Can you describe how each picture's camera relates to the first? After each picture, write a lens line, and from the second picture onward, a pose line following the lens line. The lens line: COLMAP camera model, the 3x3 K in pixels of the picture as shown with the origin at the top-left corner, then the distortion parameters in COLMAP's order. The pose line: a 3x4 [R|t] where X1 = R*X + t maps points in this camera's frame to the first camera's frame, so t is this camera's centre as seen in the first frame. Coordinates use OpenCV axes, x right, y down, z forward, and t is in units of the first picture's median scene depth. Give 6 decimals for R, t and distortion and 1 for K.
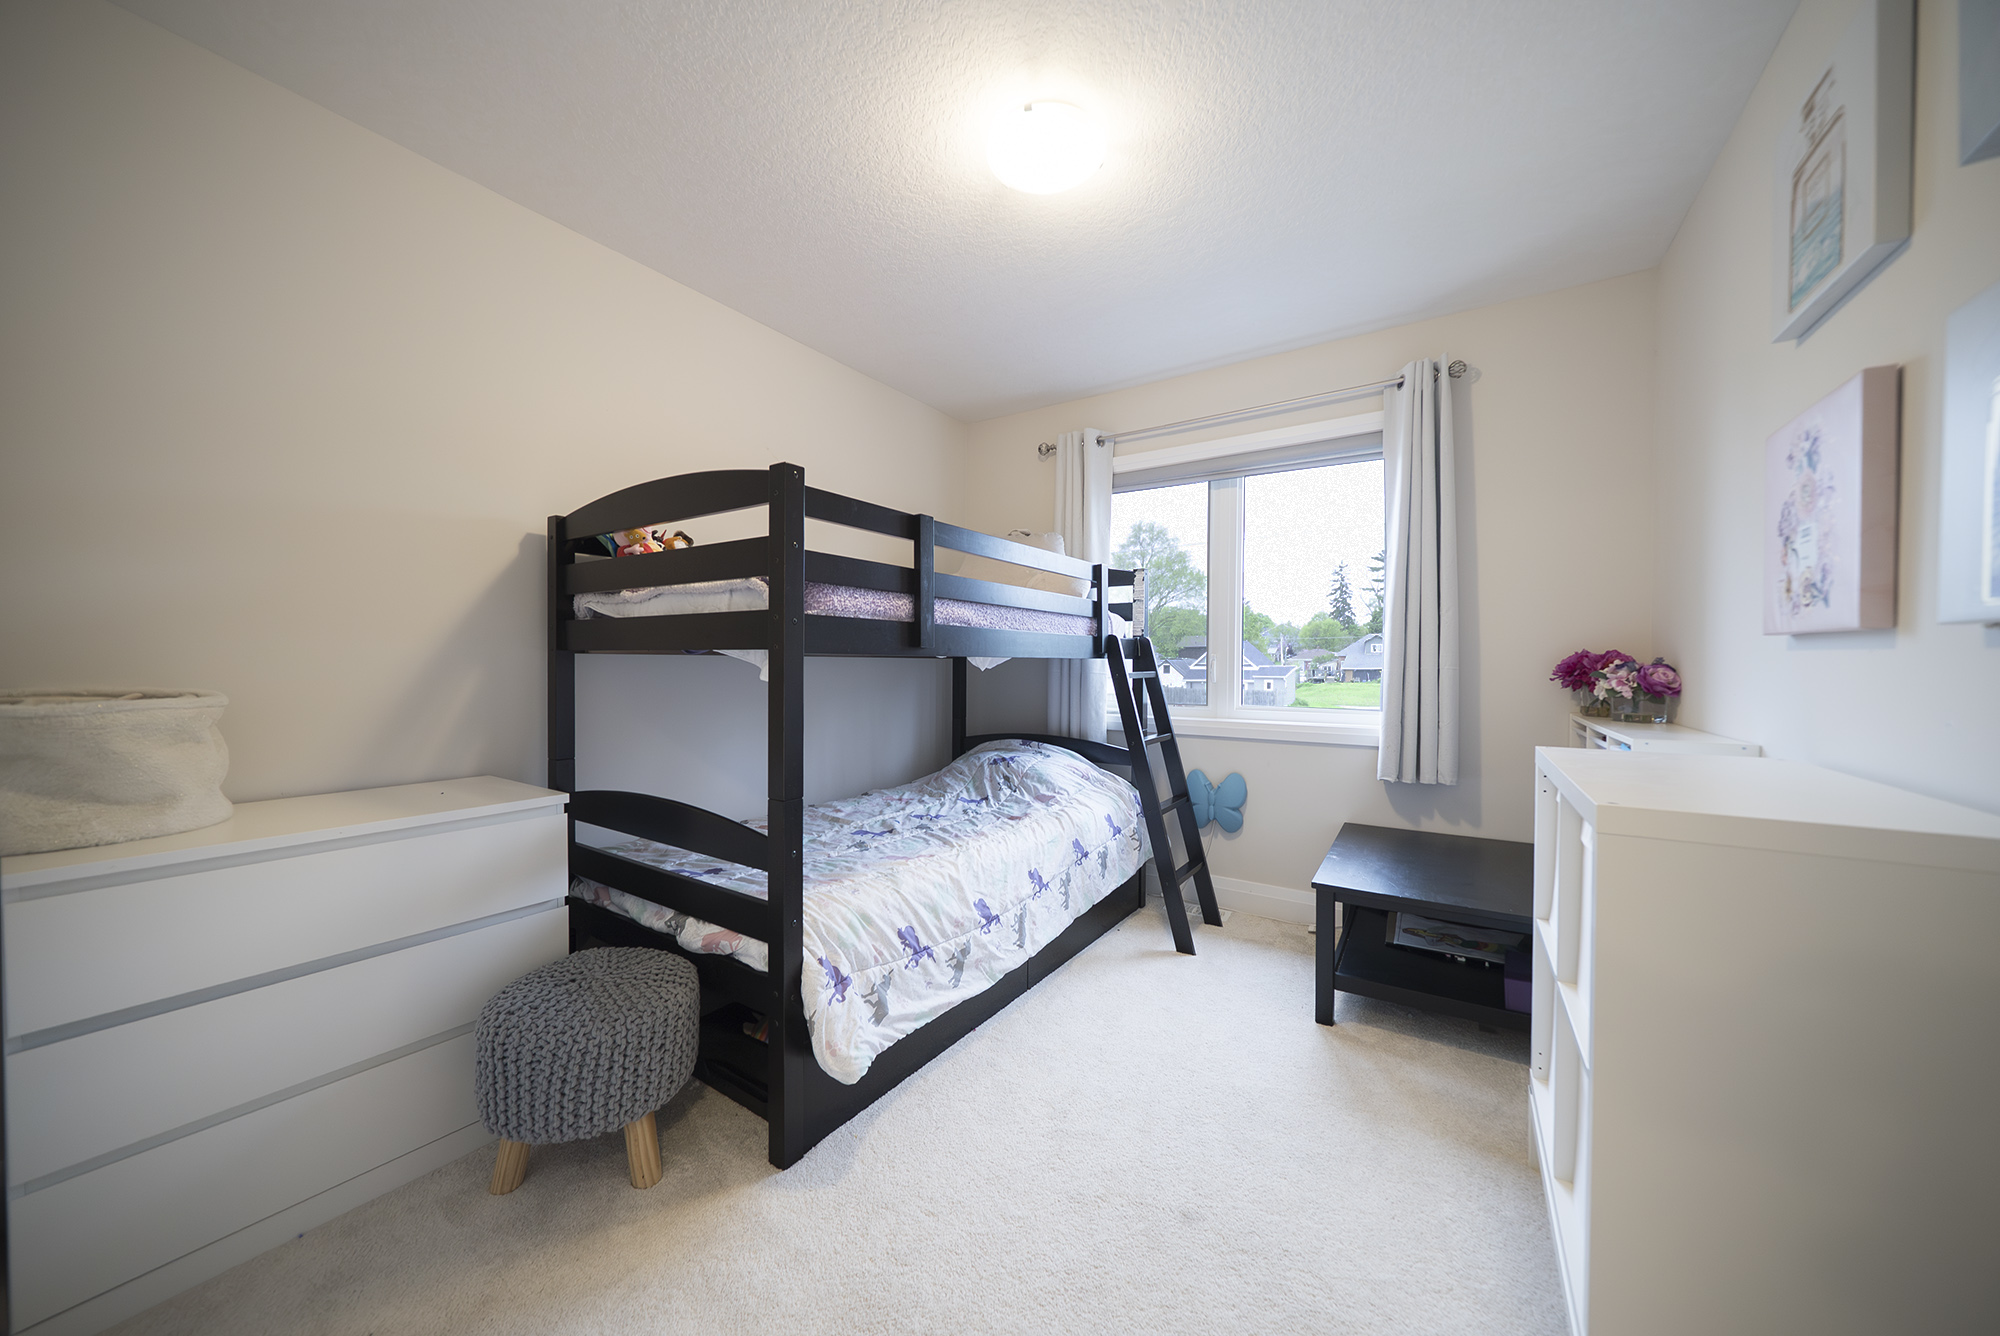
lens RADIAL K [[689.4, 0, 998.0], [0, 689.4, 668.7], [0, 0, 1]] dist [-0.000930, -0.000014]
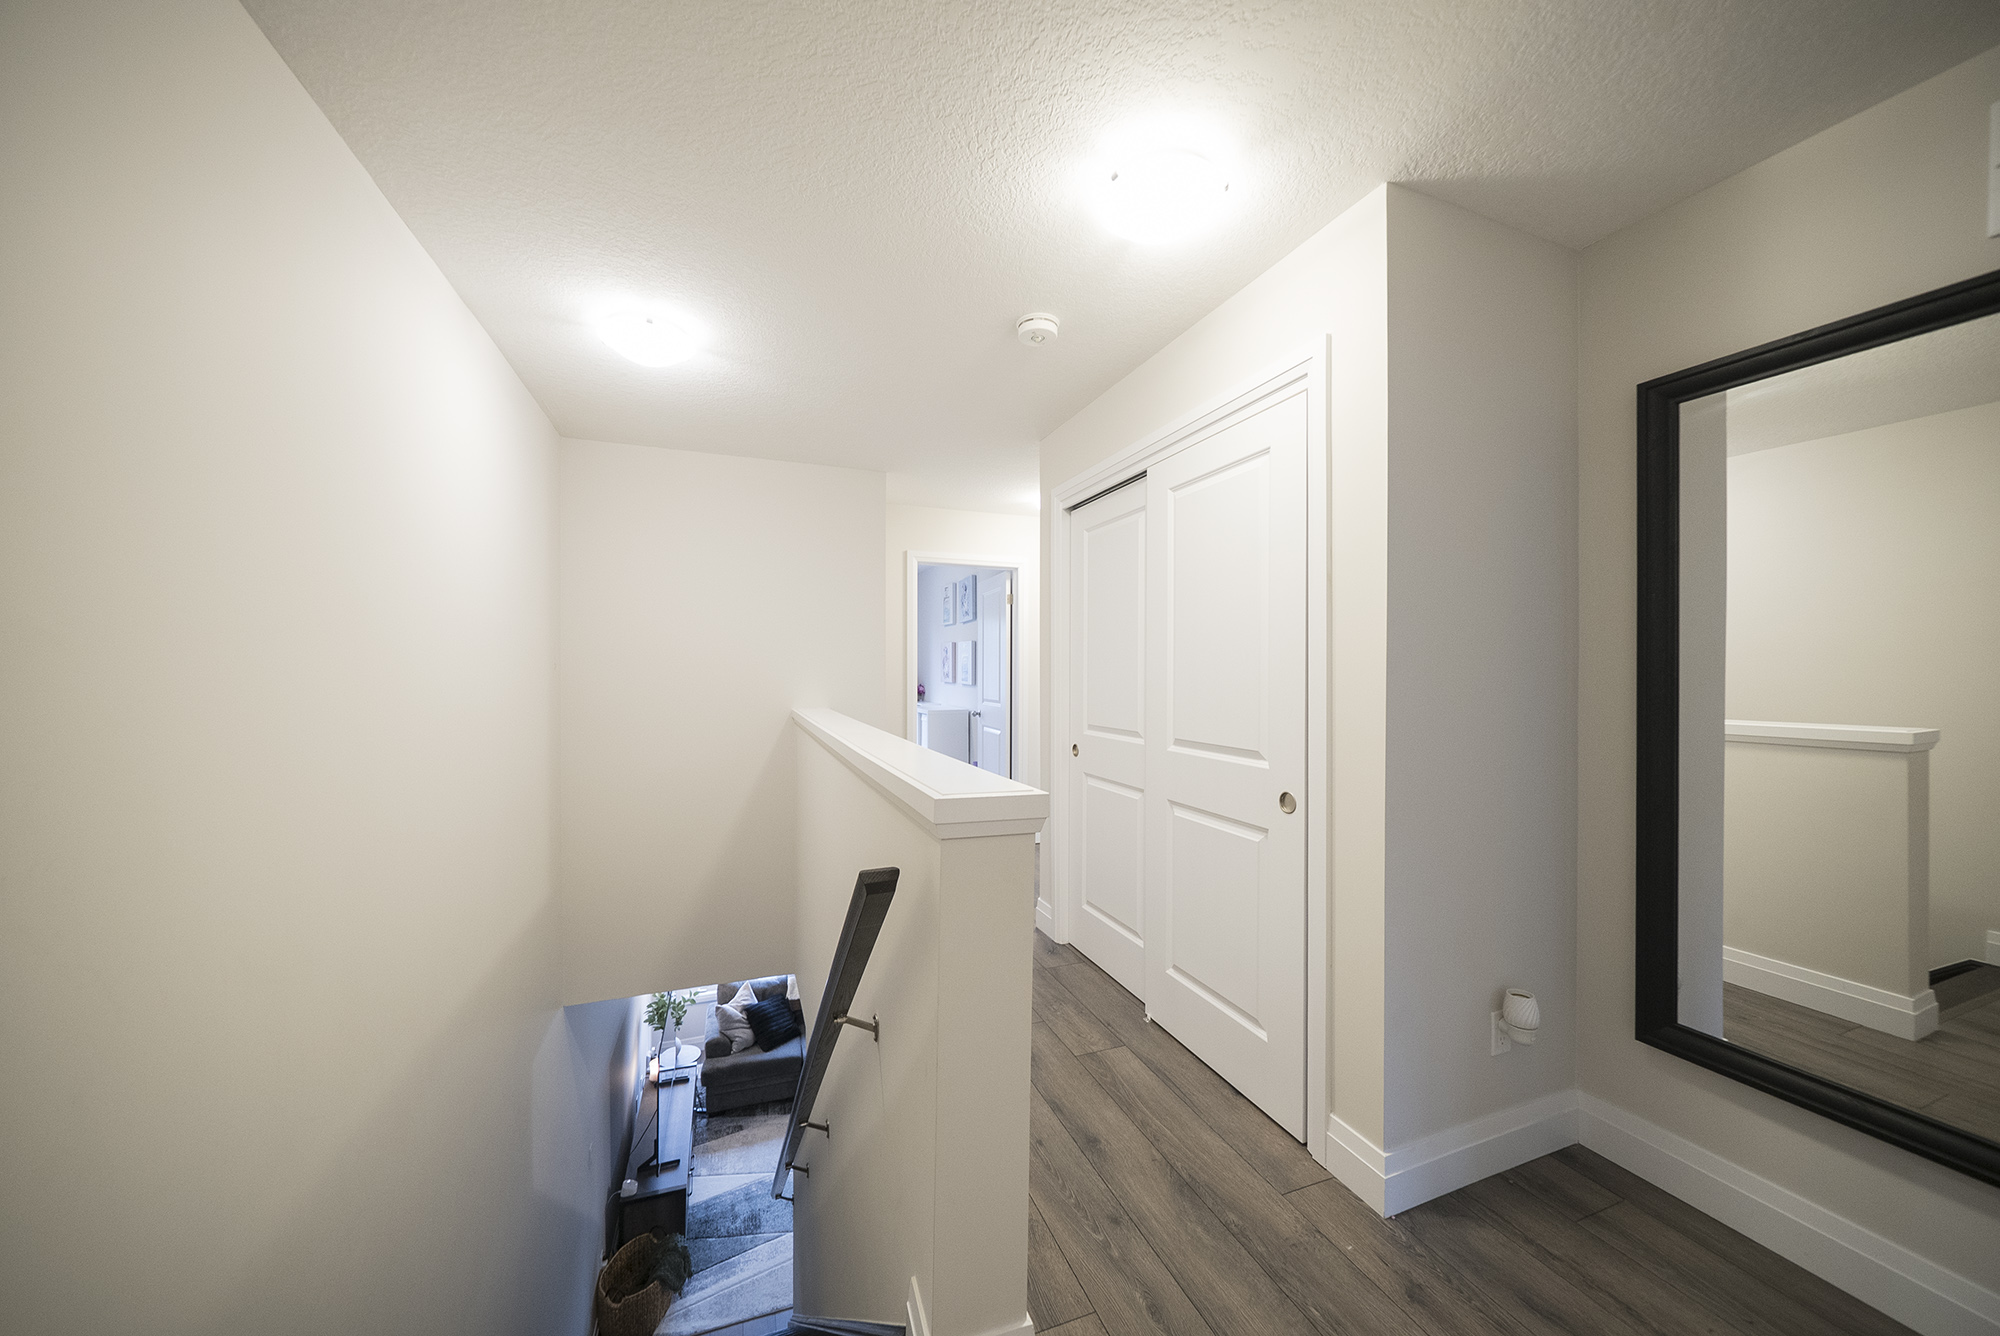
lens RADIAL K [[689.4, 0, 999.2], [0, 689.4, 677.6], [0, 0, 1]] dist [-0.000930, -0.000014]
pose [[0.572084, 0.001605, 0.820193, -3.692147], [0.010804, 0.999897, -0.009492, -0.028447], [-0.820124, 0.014291, 0.572008, -2.979493]]
